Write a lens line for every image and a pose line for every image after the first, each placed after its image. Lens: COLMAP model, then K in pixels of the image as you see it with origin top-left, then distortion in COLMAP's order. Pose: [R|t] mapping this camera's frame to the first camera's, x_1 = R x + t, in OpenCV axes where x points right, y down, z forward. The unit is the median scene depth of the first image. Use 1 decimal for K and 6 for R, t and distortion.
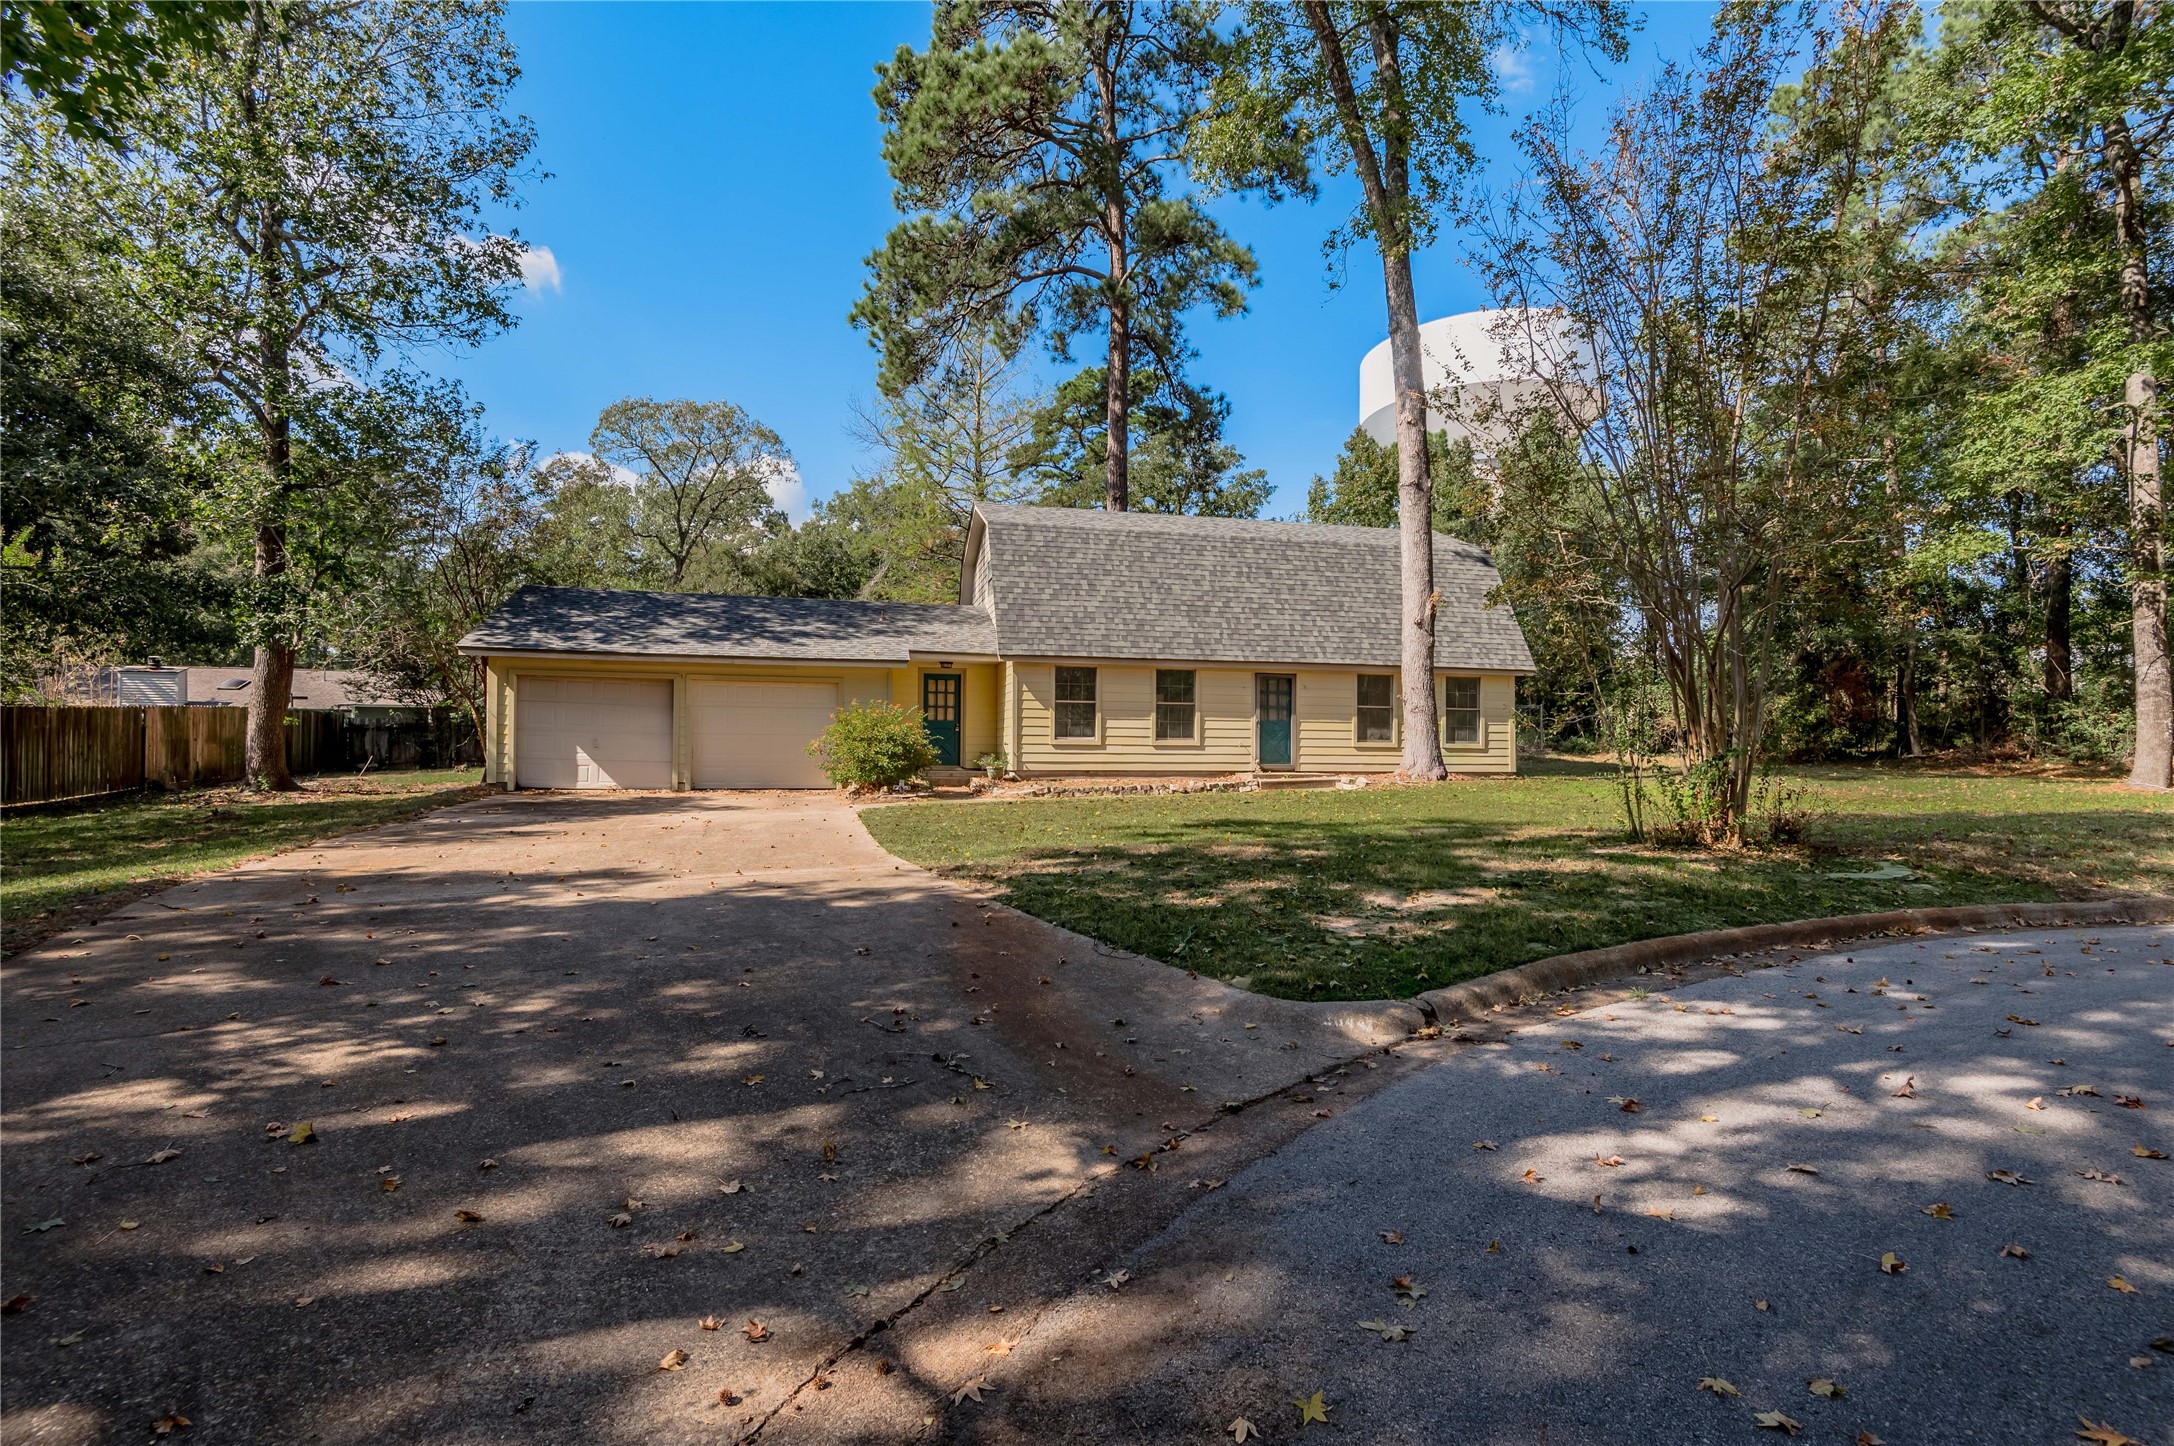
lens RADIAL K [[996.5, 0, 1055.5], [0, 996.5, 743.2], [0, 0, 1]] dist [0.002318, 0.000320]
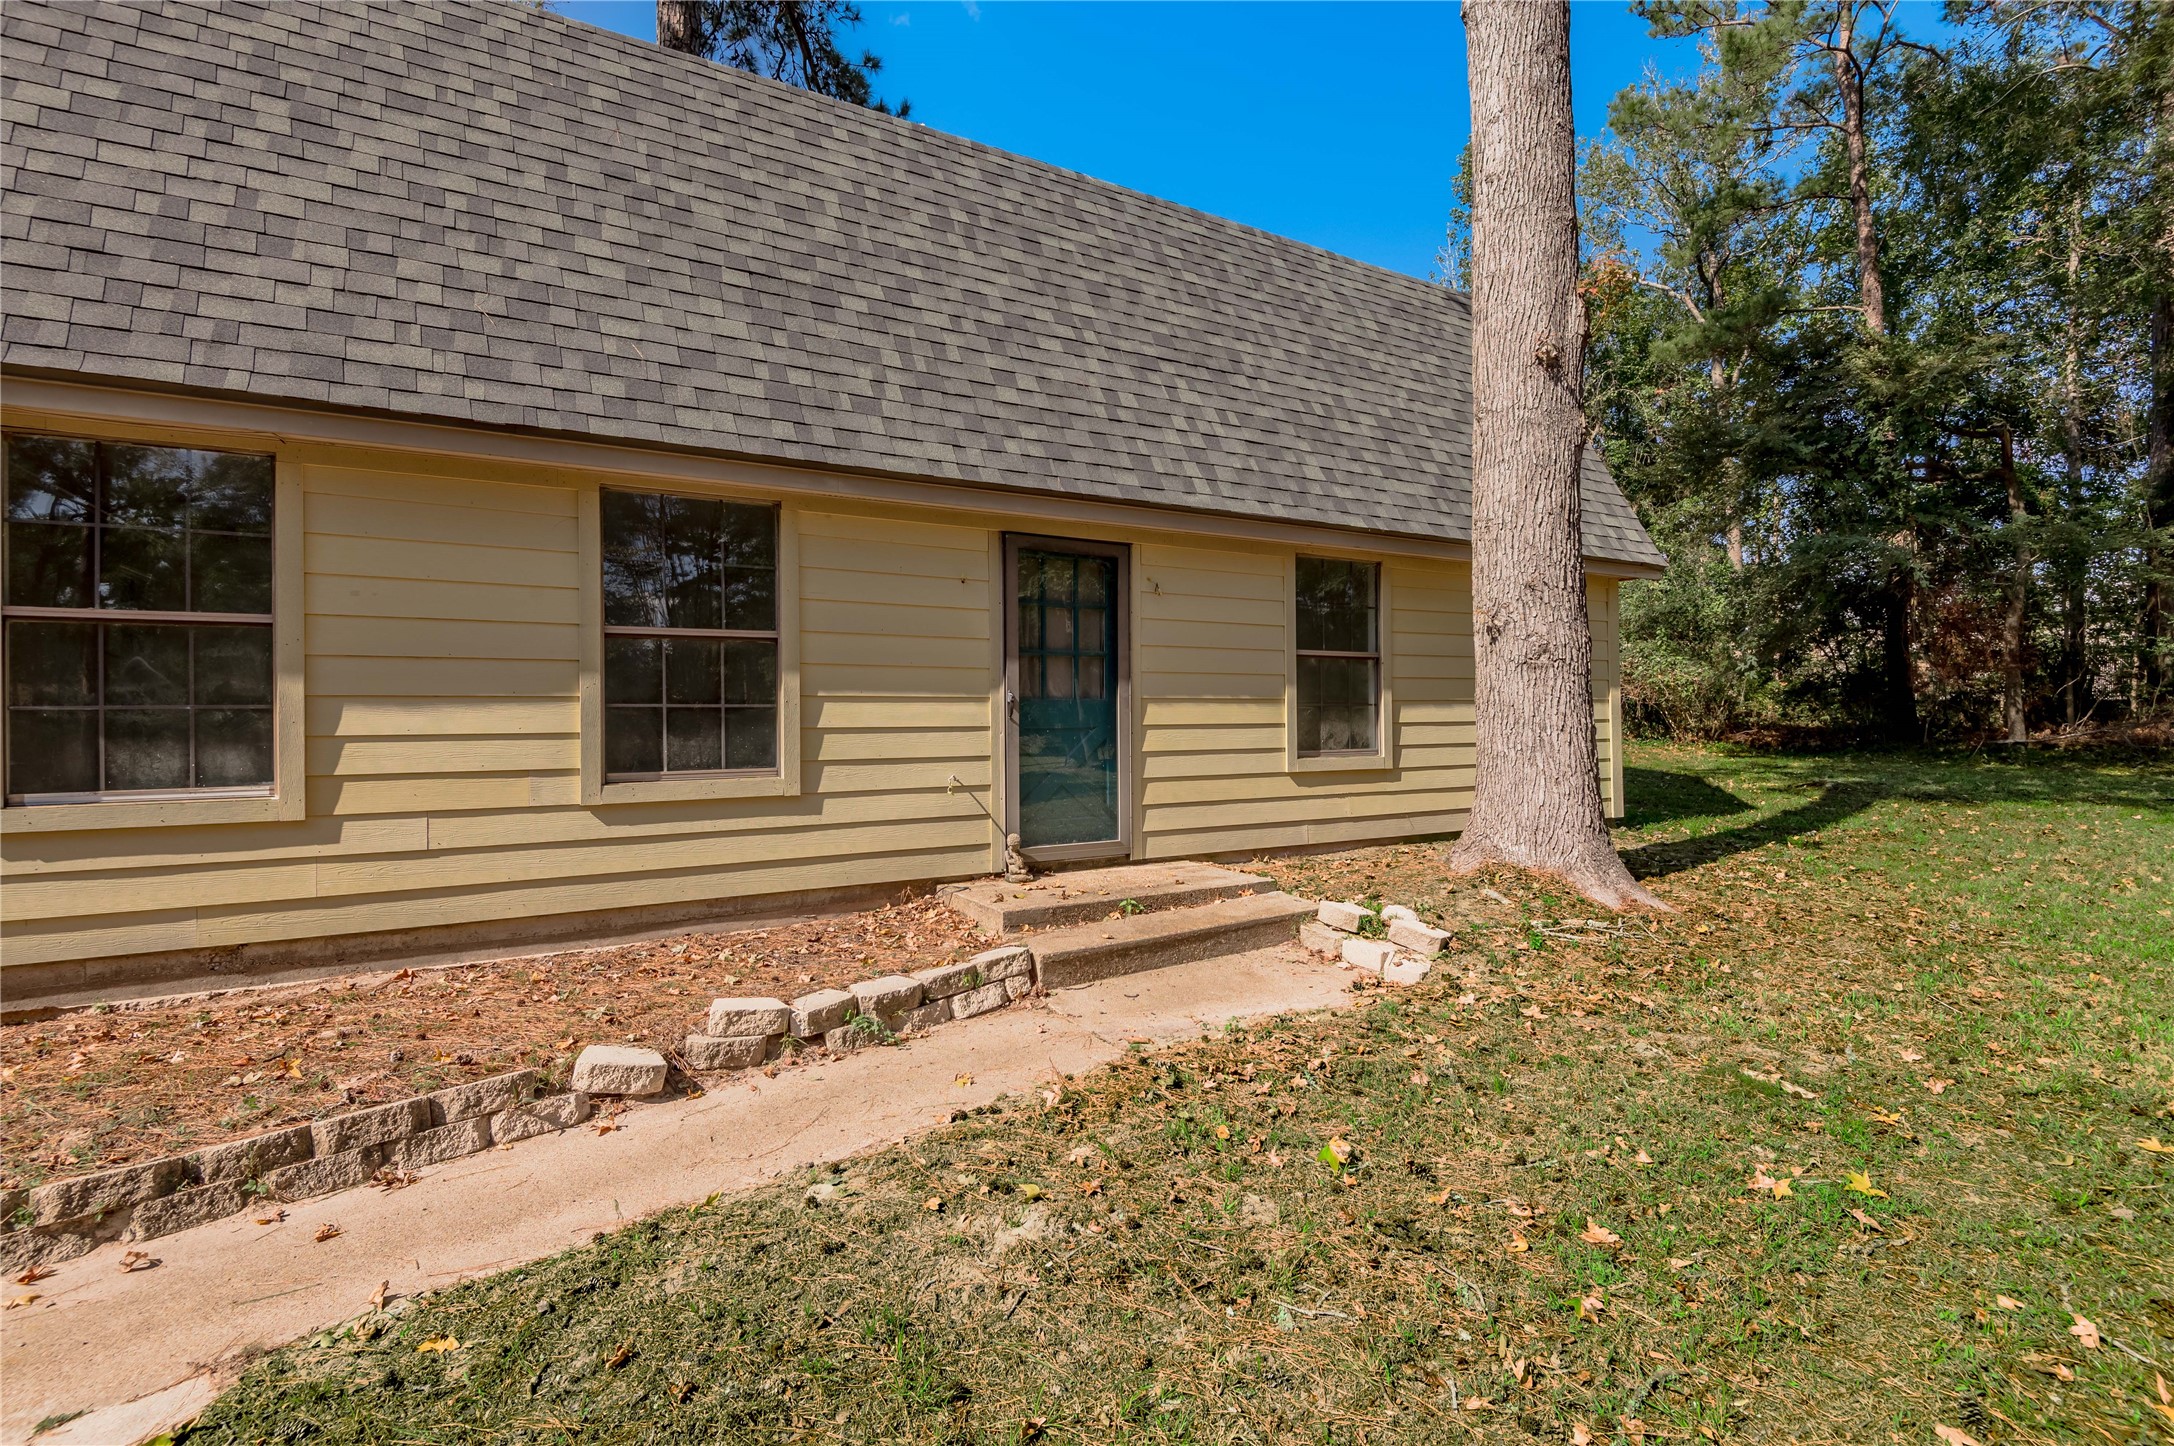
lens RADIAL K [[1000.0, 0, 1087.0], [0, 1000.0, 723.0], [0, 0, 1]] dist [0.035666, -0.024150]
pose [[0.949246, -0.017896, 0.314025, 0.134441], [0.014565, 0.999810, 0.012950, -0.019034], [-0.314197, -0.007719, 0.949326, 0.728680]]
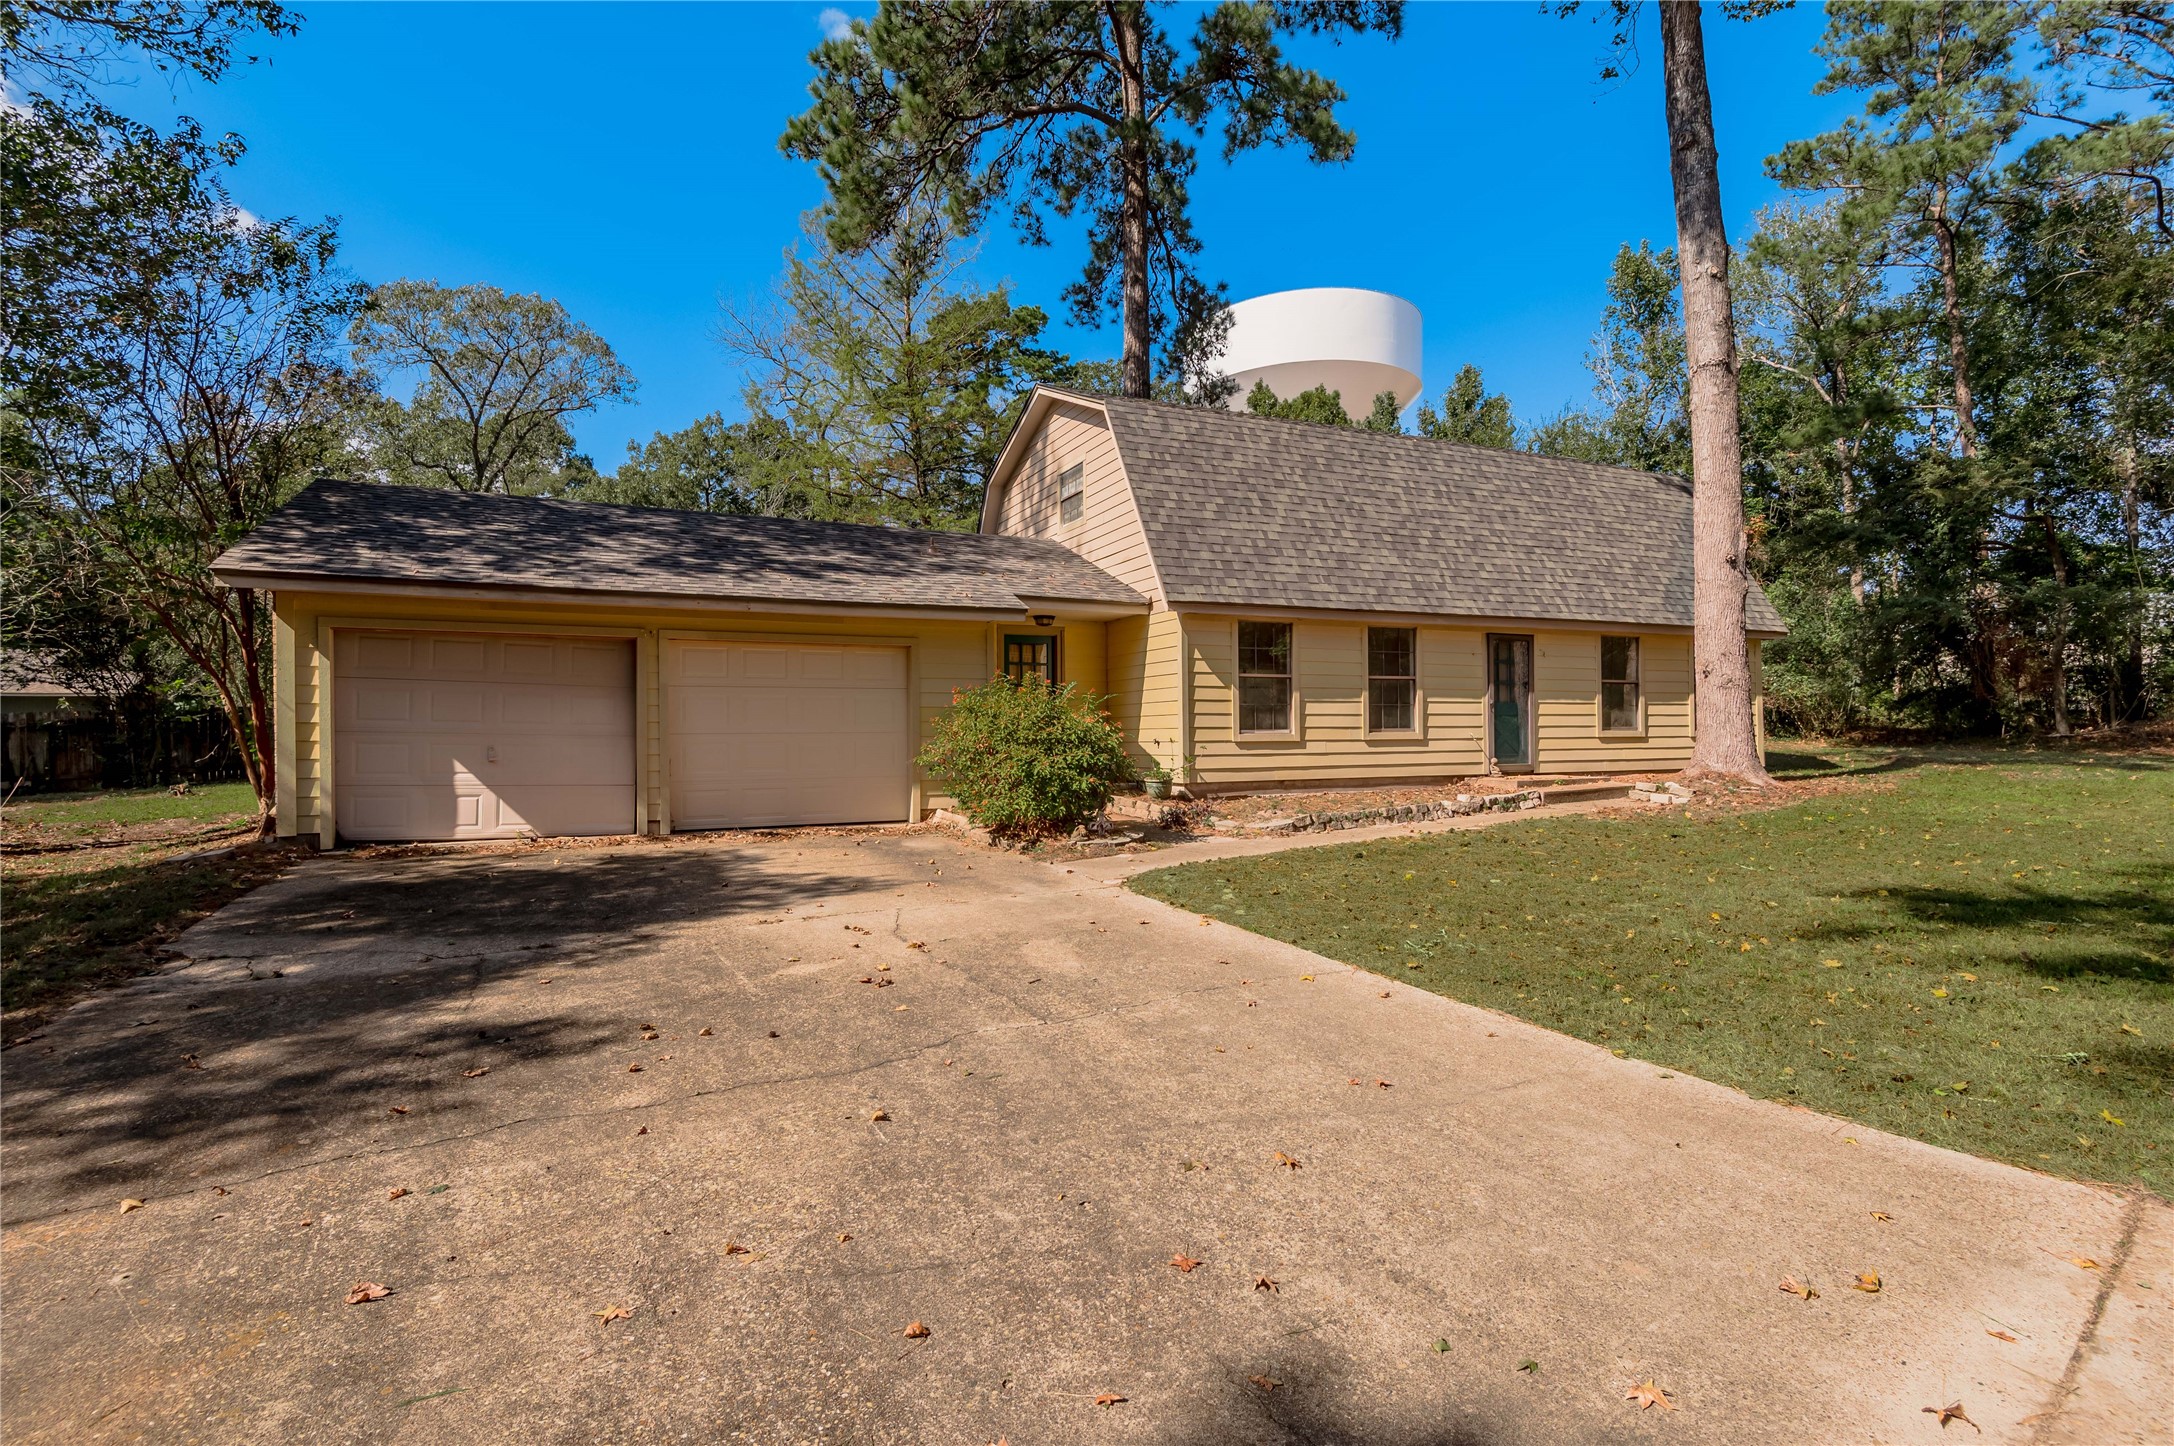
lens RADIAL K [[1015.1, 0, 1019.6], [0, 1015.1, 734.1], [0, 0, 1]] dist [0.002640, -0.008855]
pose [[0.983791, -0.015649, 0.178633, -0.251358], [0.014658, 0.999869, 0.006871, -0.009906], [-0.178718, -0.004141, 0.983892, 0.367091]]
